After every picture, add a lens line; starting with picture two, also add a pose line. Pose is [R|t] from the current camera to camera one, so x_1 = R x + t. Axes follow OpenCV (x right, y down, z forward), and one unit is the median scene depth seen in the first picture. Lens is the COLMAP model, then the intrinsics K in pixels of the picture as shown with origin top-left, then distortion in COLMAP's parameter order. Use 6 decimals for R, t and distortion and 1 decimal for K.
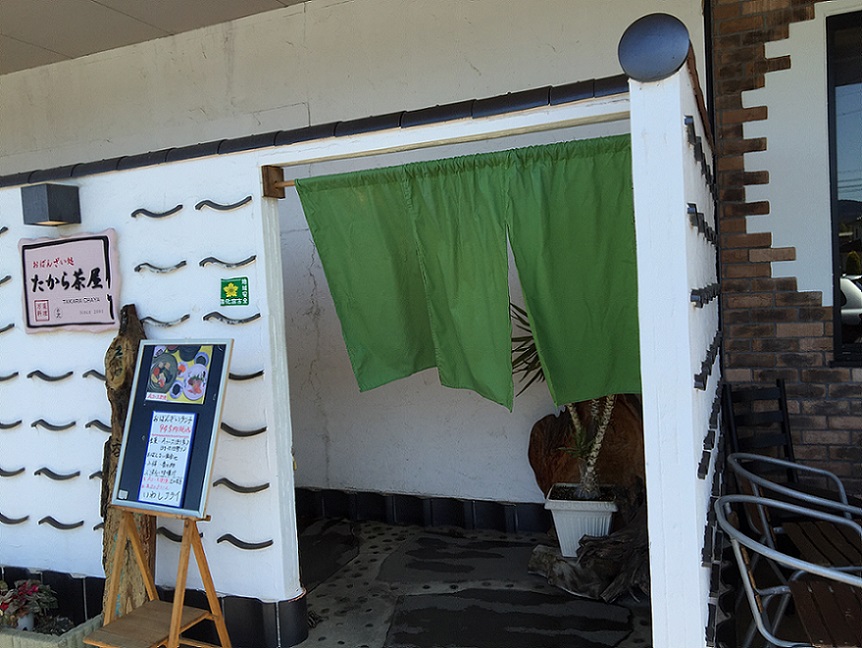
lens RADIAL K [[729.9, 0, 417.6], [0, 729.9, 308.0], [0, 0, 1]] dist [0.044595, -0.047620]
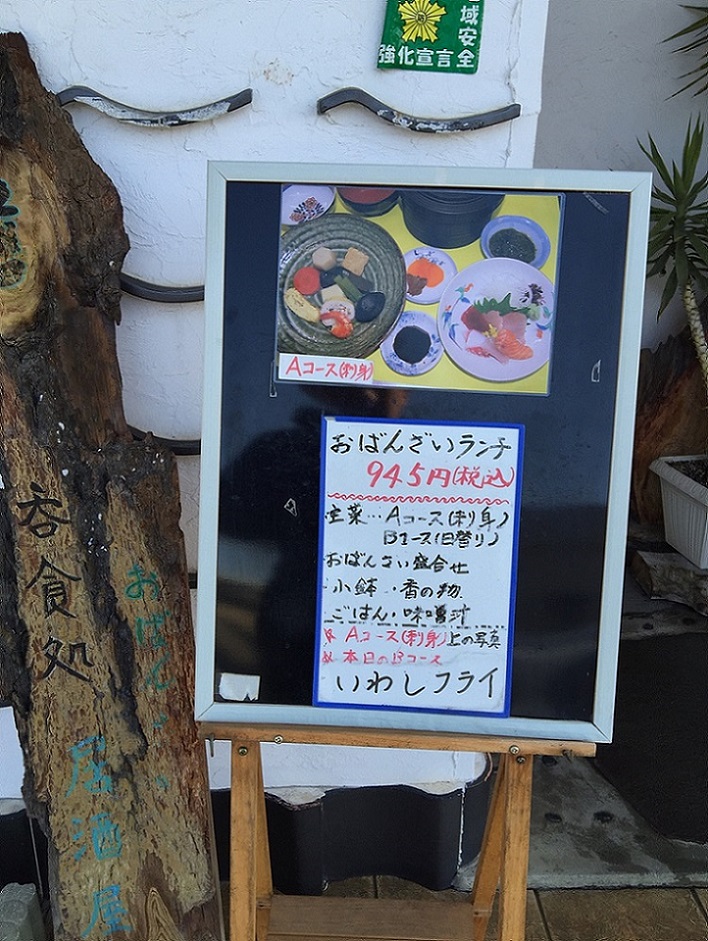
lens RADIAL K [[796.8, 0, 355.2], [0, 796.8, 473.2], [0, 0, 1]] dist [0.044595, -0.047620]
pose [[0.887326, -0.097318, 0.450757, -0.459906], [-0.058033, 0.946142, 0.318510, 0.053729], [-0.457477, -0.308780, 0.833888, 0.665372]]
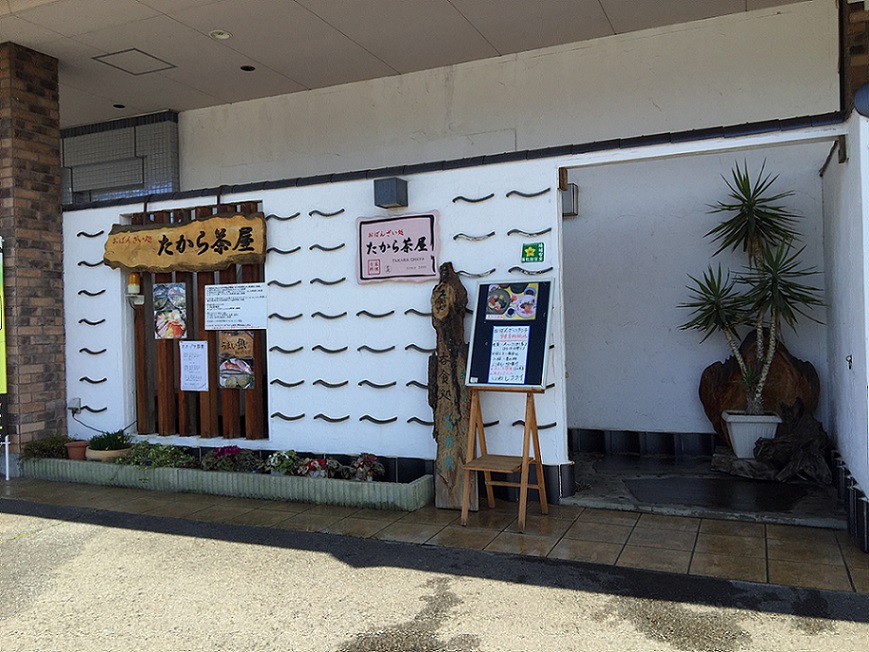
lens RADIAL K [[735.8, 0, 421.4], [0, 735.8, 310.8], [0, 0, 1]] dist [0.044595, -0.047620]
pose [[0.999455, 0.031580, -0.009635, -0.458088], [-0.031951, 0.998644, -0.041091, 0.162925], [0.008324, 0.041376, 0.999109, -0.476988]]
